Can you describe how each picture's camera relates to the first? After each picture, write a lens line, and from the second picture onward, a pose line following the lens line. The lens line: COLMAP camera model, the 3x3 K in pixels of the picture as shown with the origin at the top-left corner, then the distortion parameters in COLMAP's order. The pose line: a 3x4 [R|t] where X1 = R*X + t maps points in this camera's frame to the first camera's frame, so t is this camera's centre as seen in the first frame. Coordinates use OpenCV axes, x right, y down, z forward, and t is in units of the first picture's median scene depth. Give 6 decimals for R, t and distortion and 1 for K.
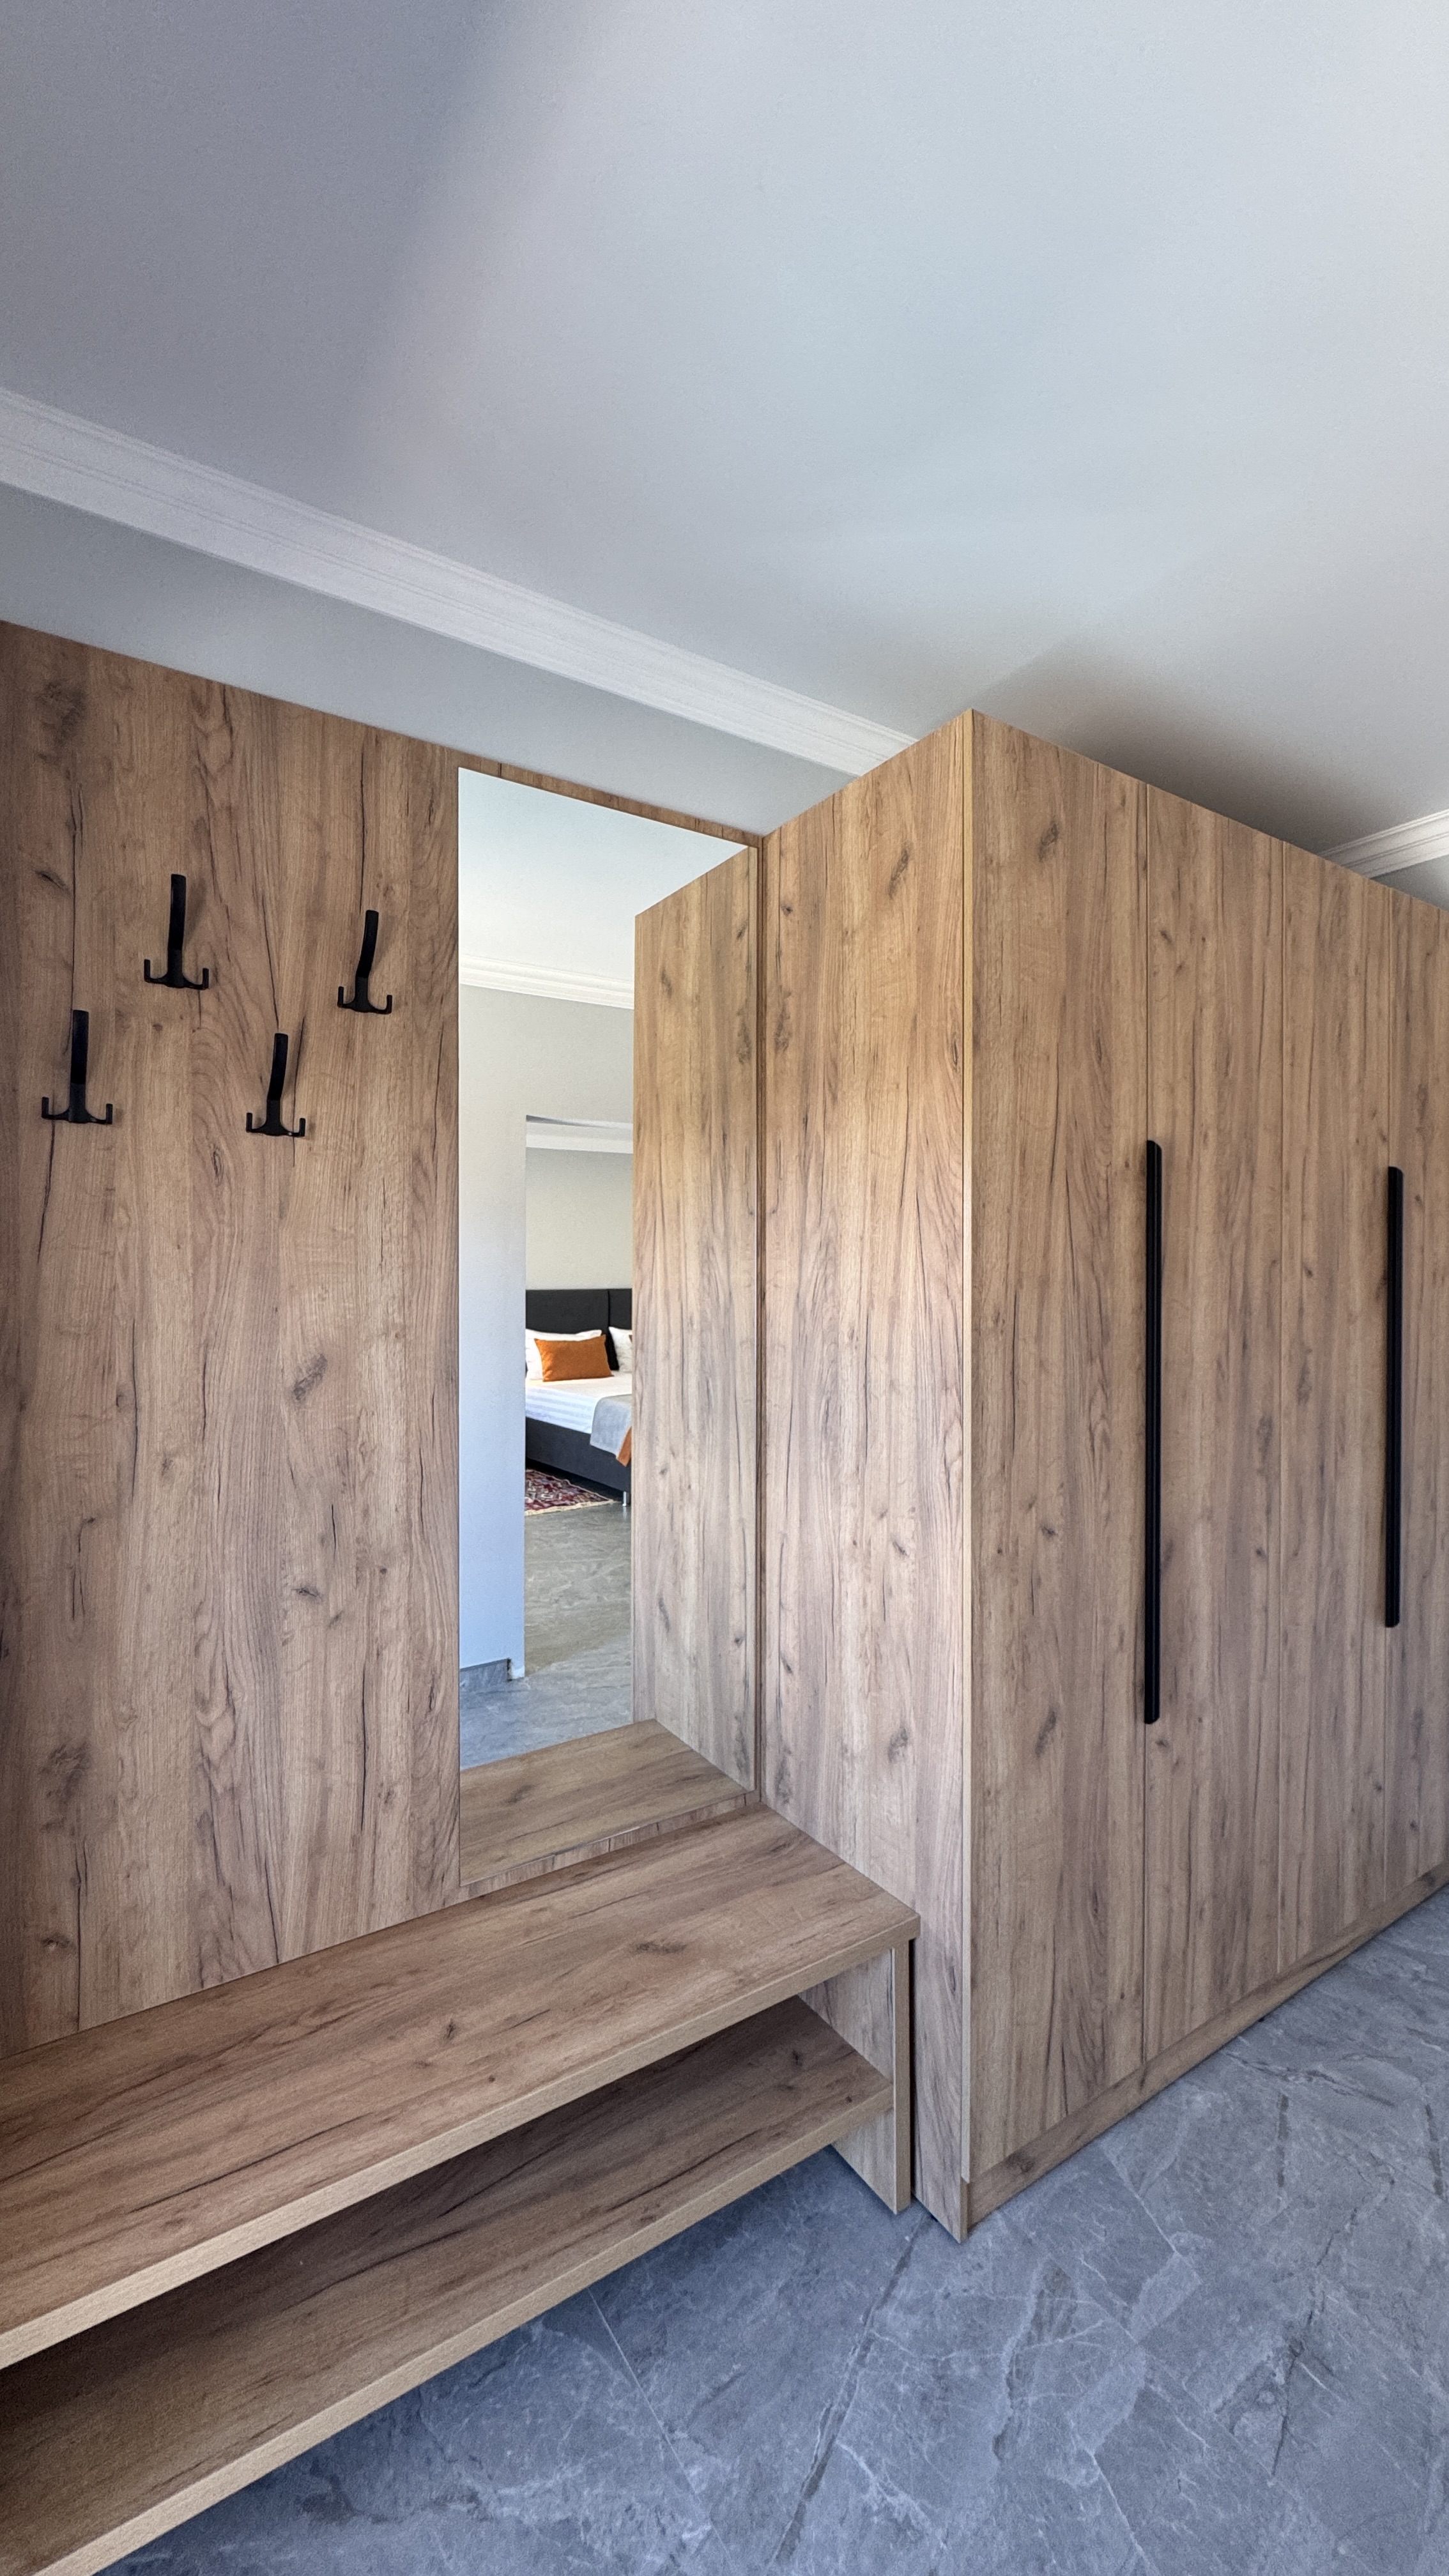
lens RADIAL K [[1028.8, 0, 720.2], [0, 1028.8, 1283.0], [0, 0, 1]] dist [-0.002626, 0.000008]
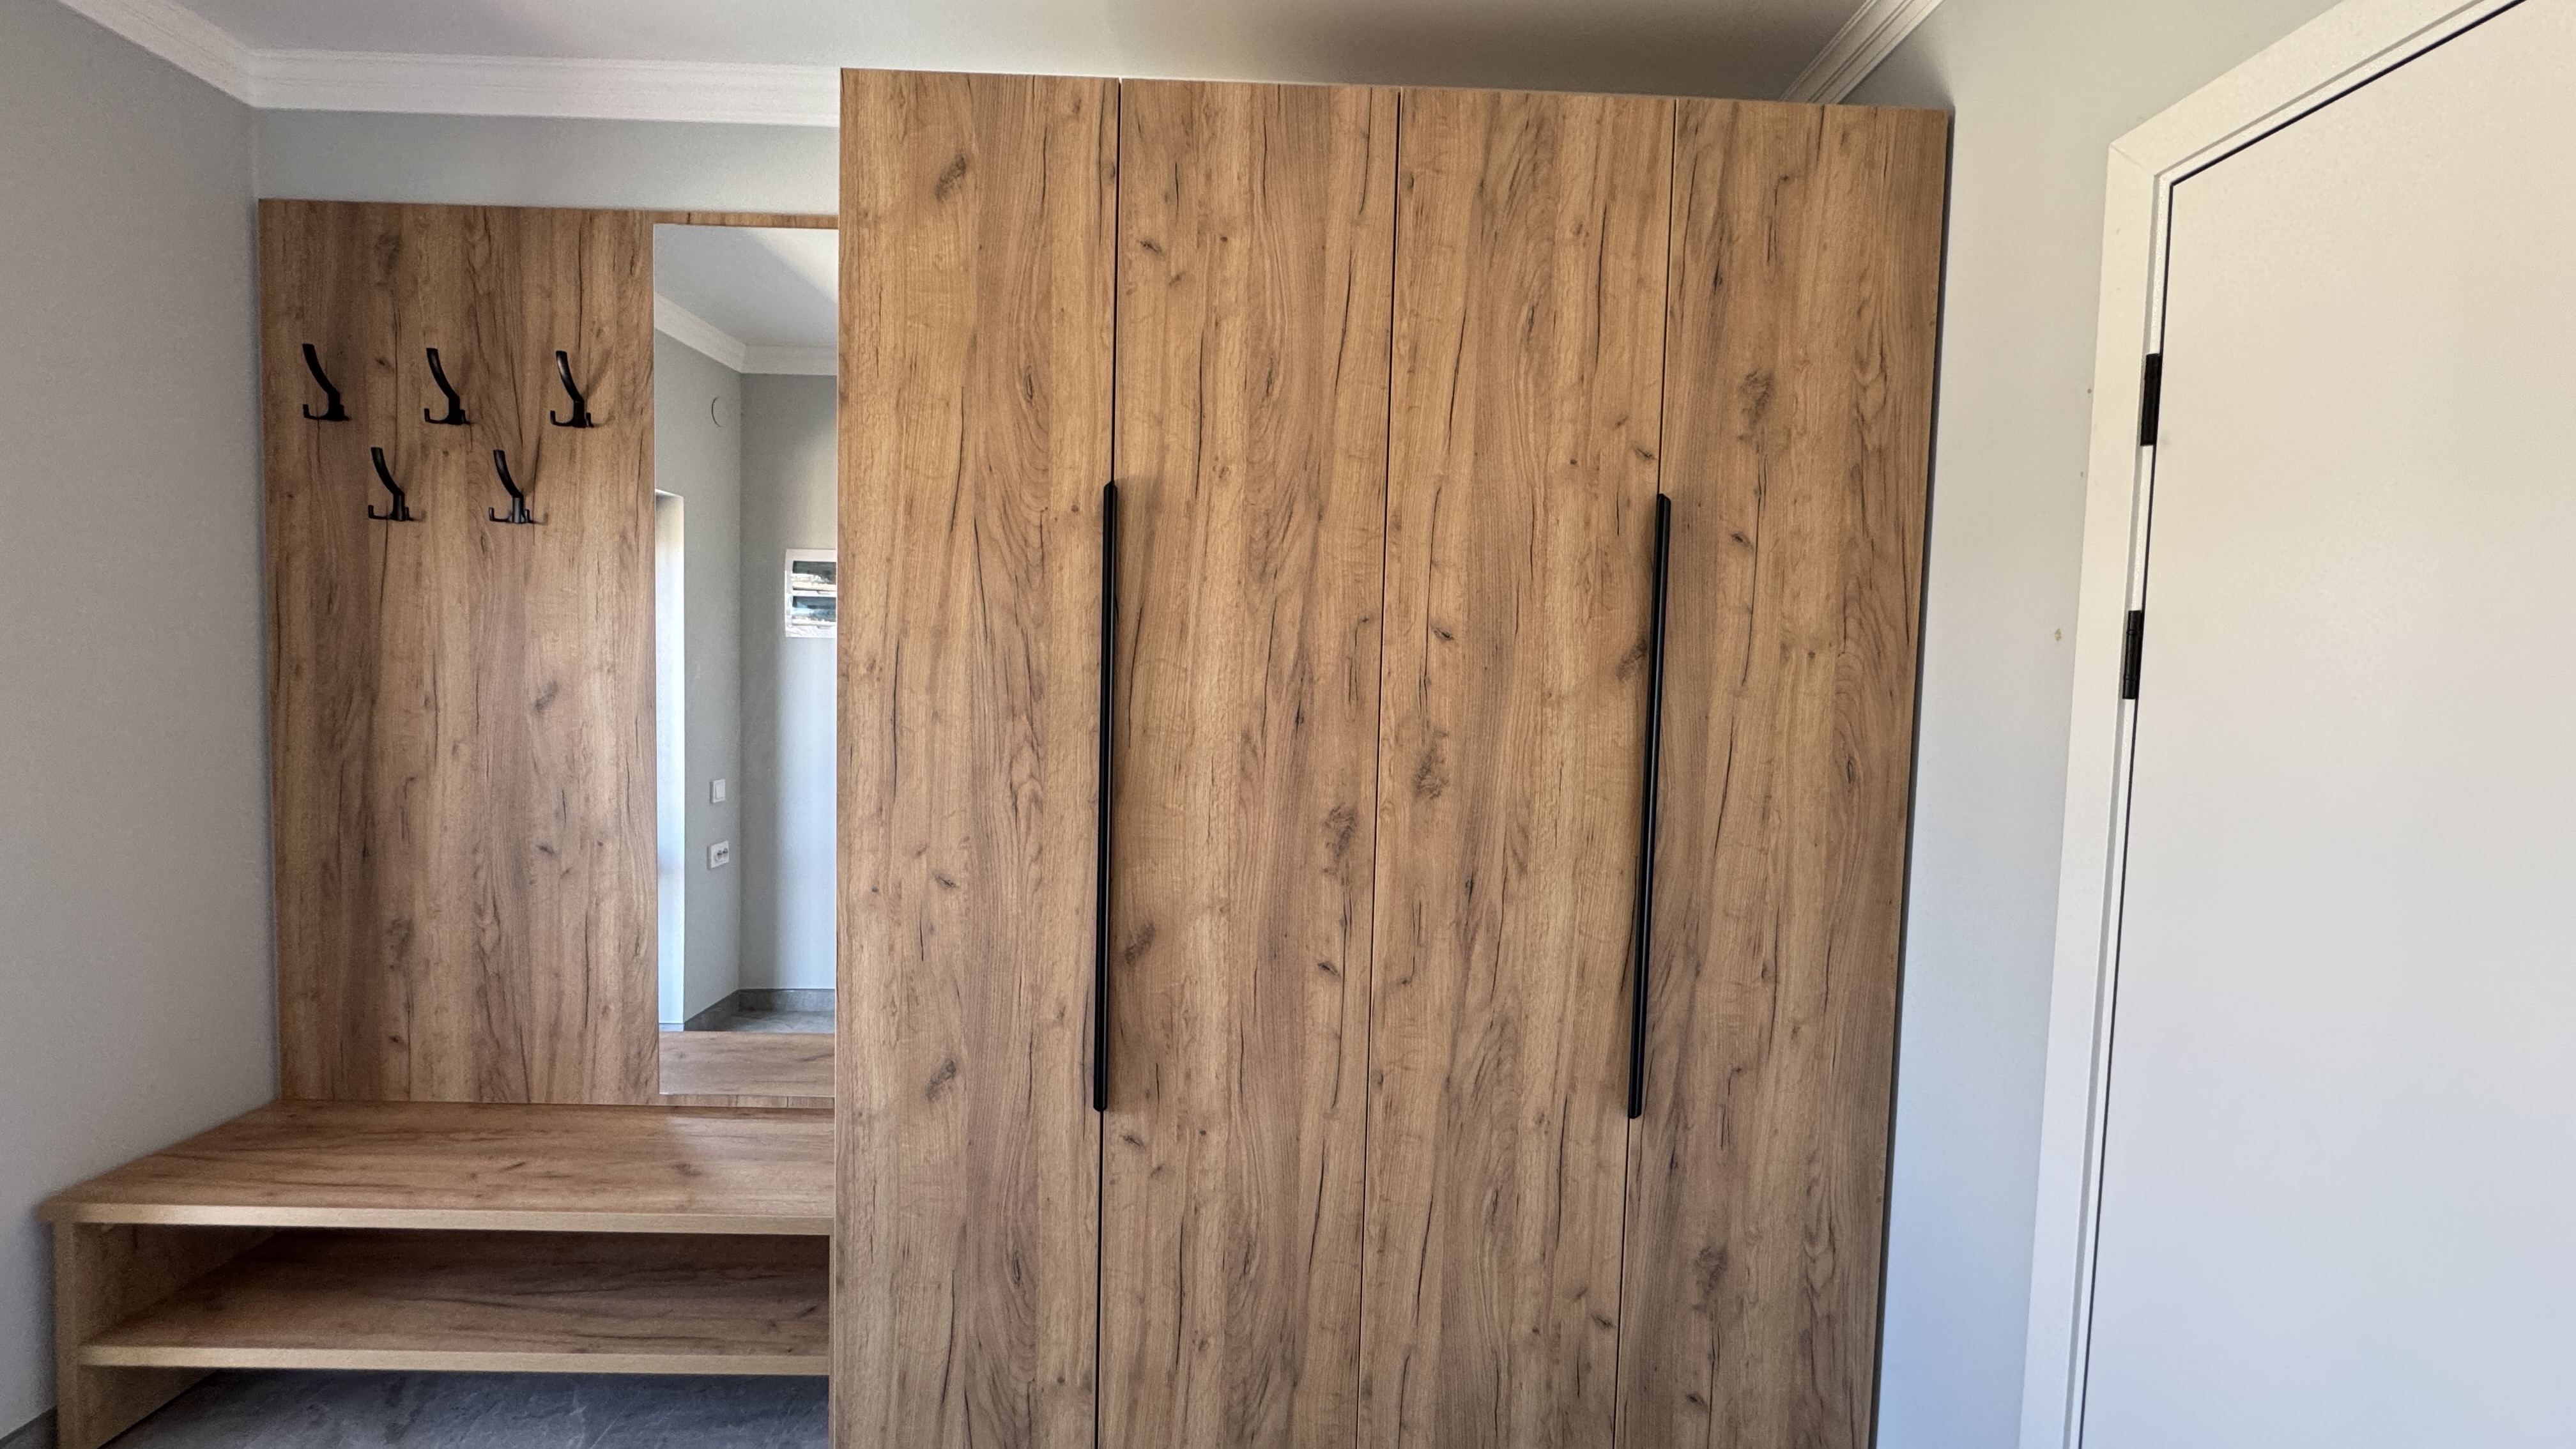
lens RADIAL K [[1028.8, 0, 1285.4], [0, 1028.8, 721.7], [0, 0, 1]] dist [-0.002626, 0.000008]
pose [[0.846504, 0.049482, -0.530078, 1.117120], [-0.029810, 0.998515, 0.045606, 0.029852], [0.531547, -0.022804, 0.846722, 0.330941]]
